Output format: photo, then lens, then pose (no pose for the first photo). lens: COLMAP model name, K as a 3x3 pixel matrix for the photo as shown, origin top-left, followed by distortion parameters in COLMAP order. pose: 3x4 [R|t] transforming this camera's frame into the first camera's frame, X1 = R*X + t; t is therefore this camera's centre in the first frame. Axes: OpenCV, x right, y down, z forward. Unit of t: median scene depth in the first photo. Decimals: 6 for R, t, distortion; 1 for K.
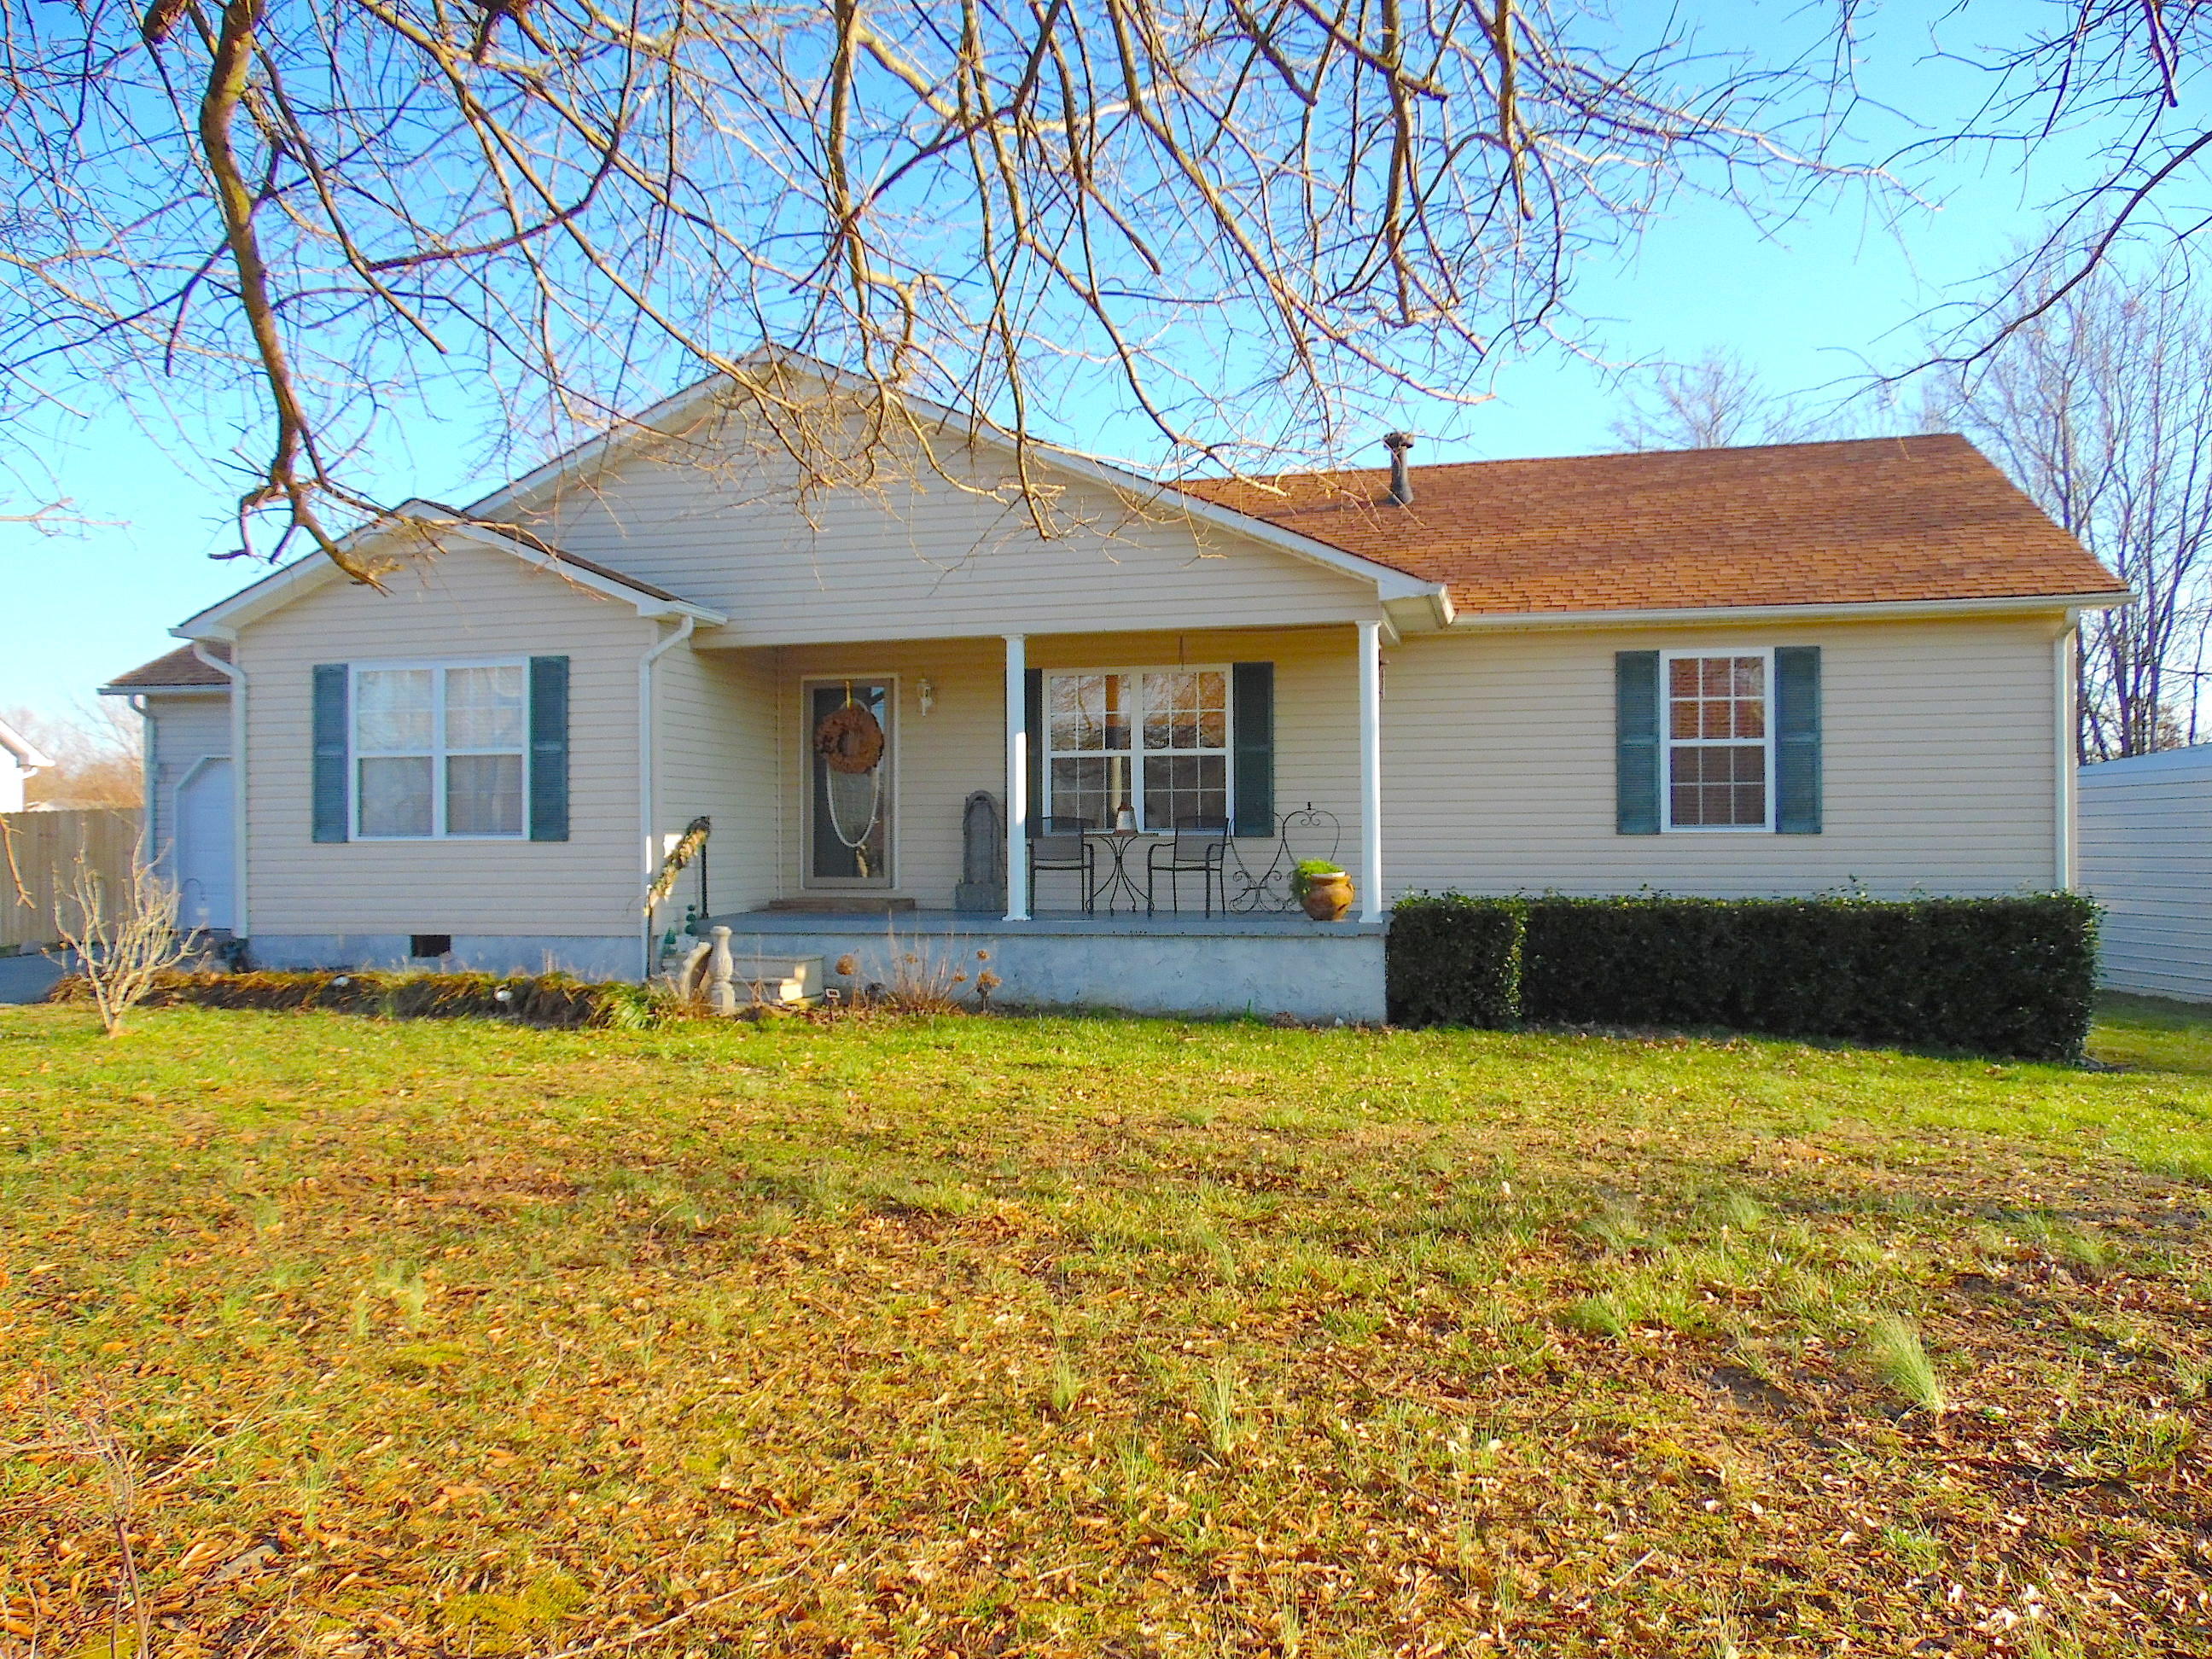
lens RADIAL K [[1387.8, 0, 1166.5], [0, 1387.8, 830.6], [0, 0, 1]] dist [0.004353, 0.003631]
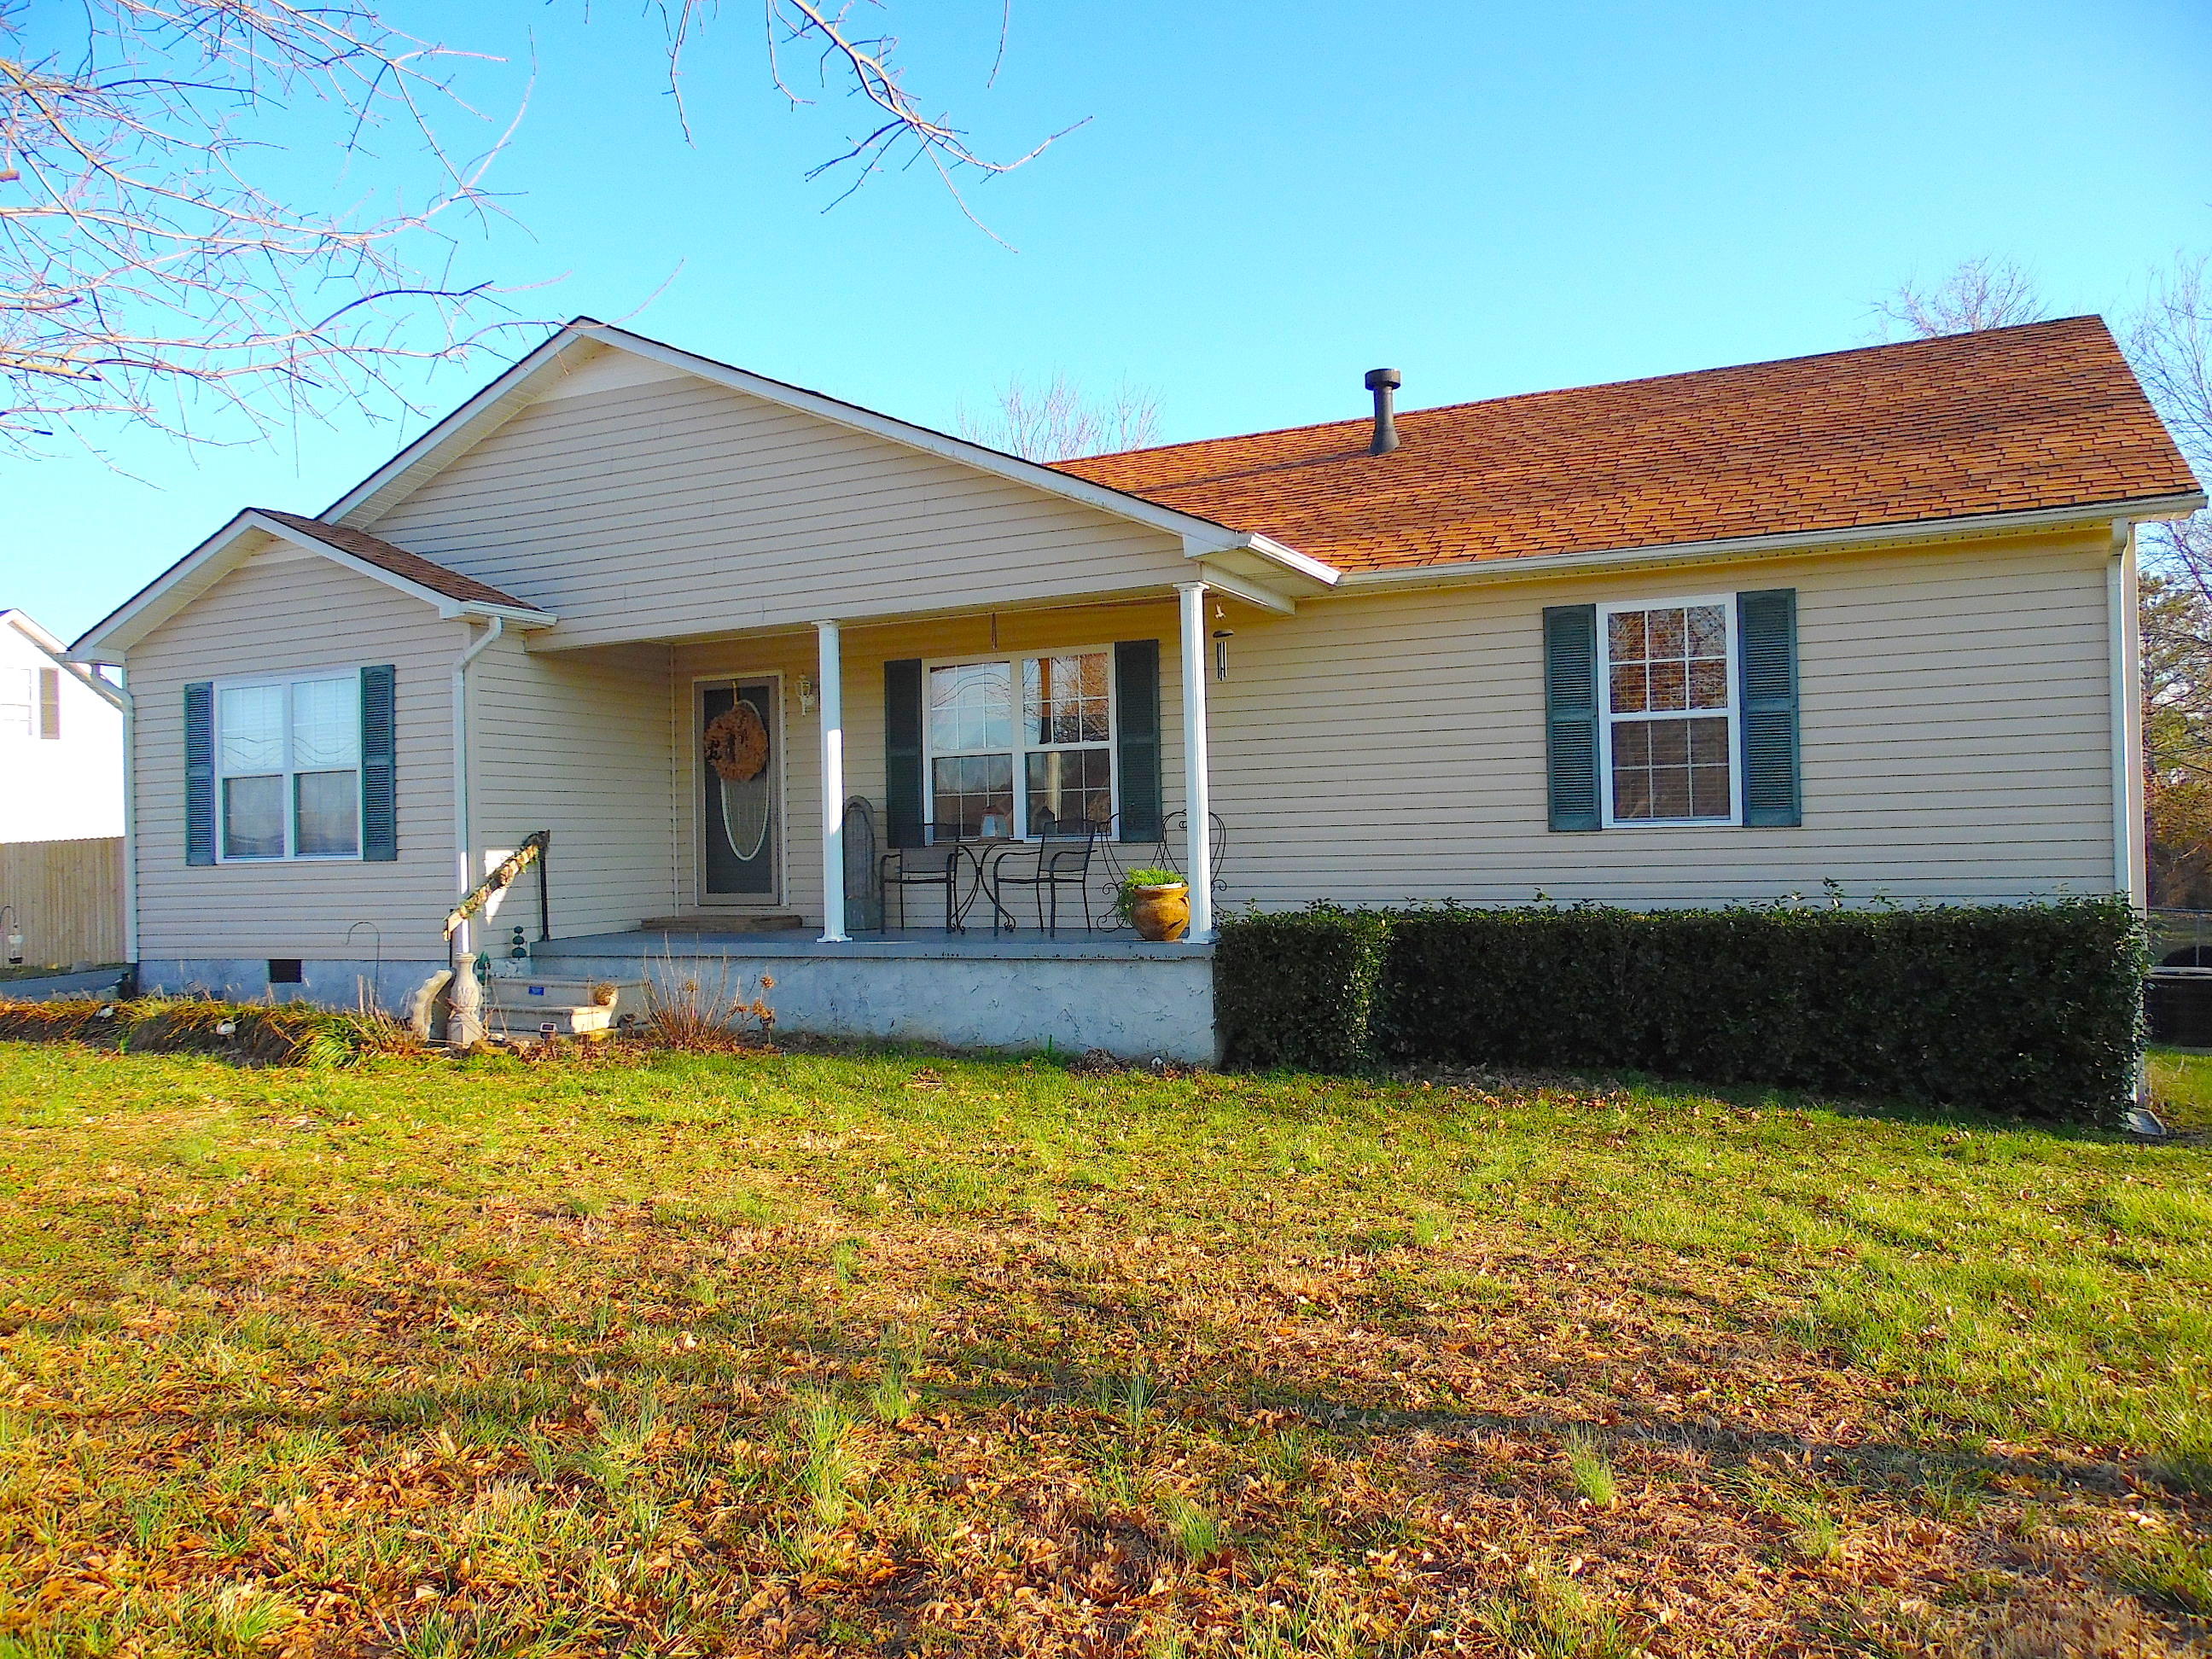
lens RADIAL K [[1387.8, 0, 1217.9], [0, 1387.8, 835.1], [0, 0, 1]] dist [0.004353, 0.003631]
pose [[0.984117, -0.018733, -0.176531, 0.282887], [0.019015, 0.999819, -0.000094, 0.001327], [0.176500, -0.003265, 0.984295, 0.164664]]
